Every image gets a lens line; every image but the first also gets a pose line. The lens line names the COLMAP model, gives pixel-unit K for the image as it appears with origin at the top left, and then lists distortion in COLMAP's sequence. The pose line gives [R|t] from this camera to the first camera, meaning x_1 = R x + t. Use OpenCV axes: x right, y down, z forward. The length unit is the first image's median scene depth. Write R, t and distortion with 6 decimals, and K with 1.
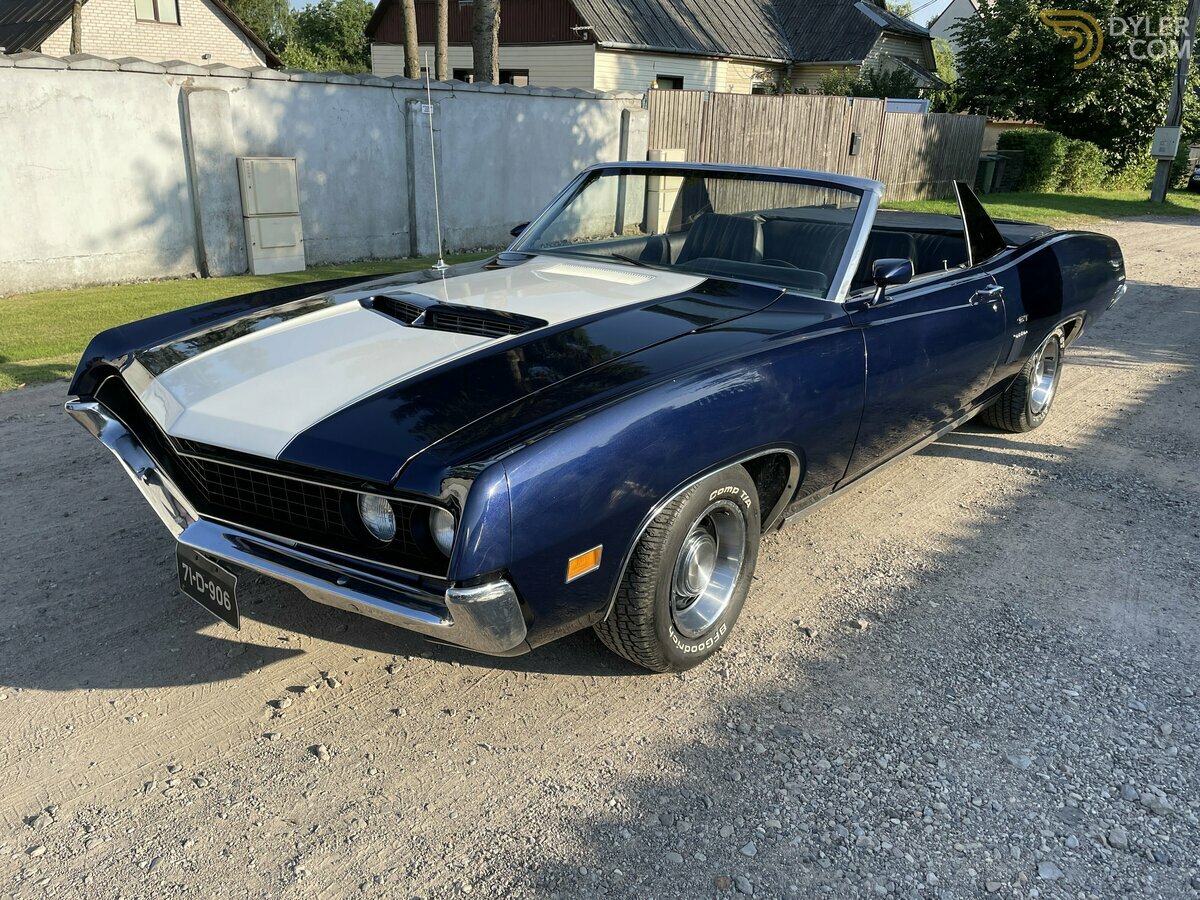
lens RADIAL K [[912.9, 0, 598.3], [0, 912.9, 447.5], [0, 0, 1]] dist [0.010711, -0.020147]
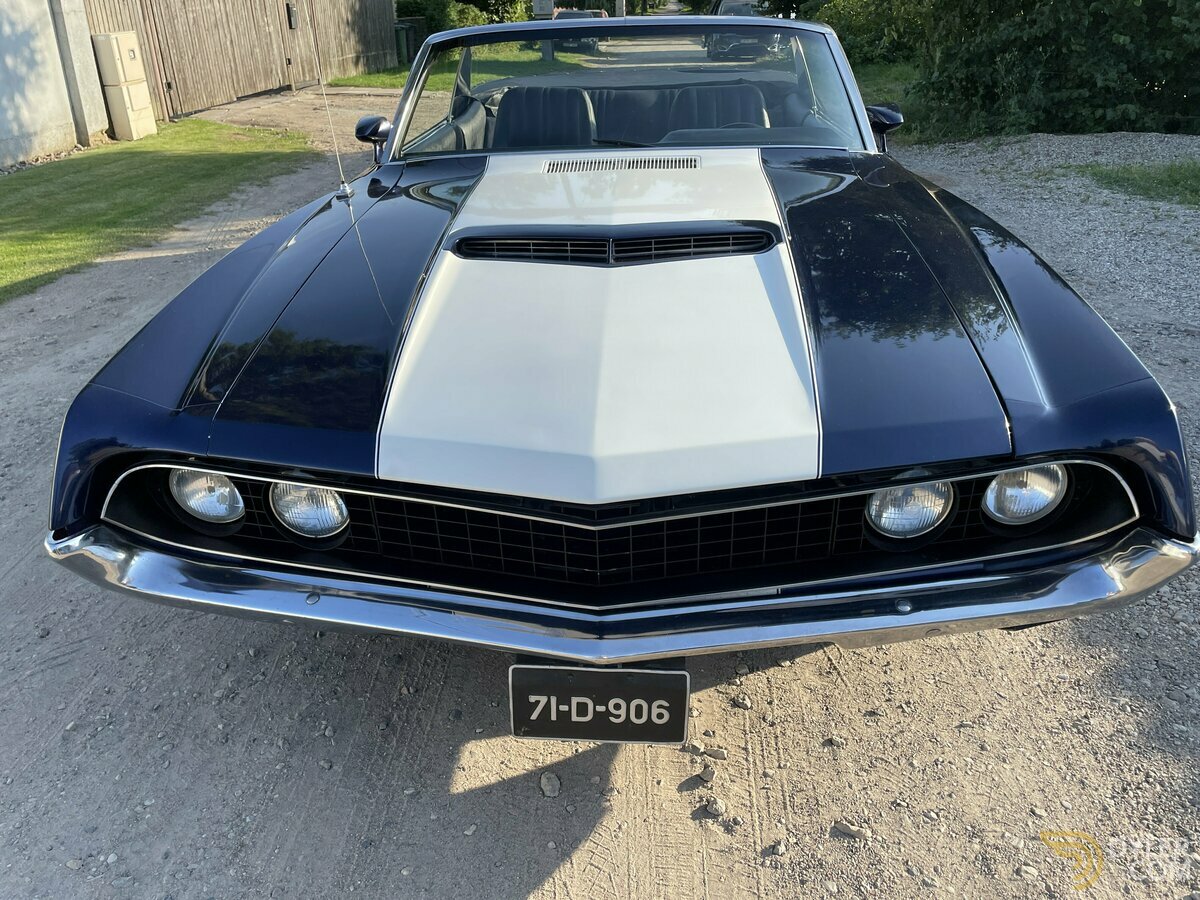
lens RADIAL K [[912.9, 0, 602.2], [0, 912.9, 447.5], [0, 0, 1]] dist [0.010711, -0.020147]
pose [[0.790802, -0.300937, 0.532981, -0.124072], [0.235905, 0.953363, 0.188277, -0.025911], [-0.564784, -0.023157, 0.824914, 0.079635]]
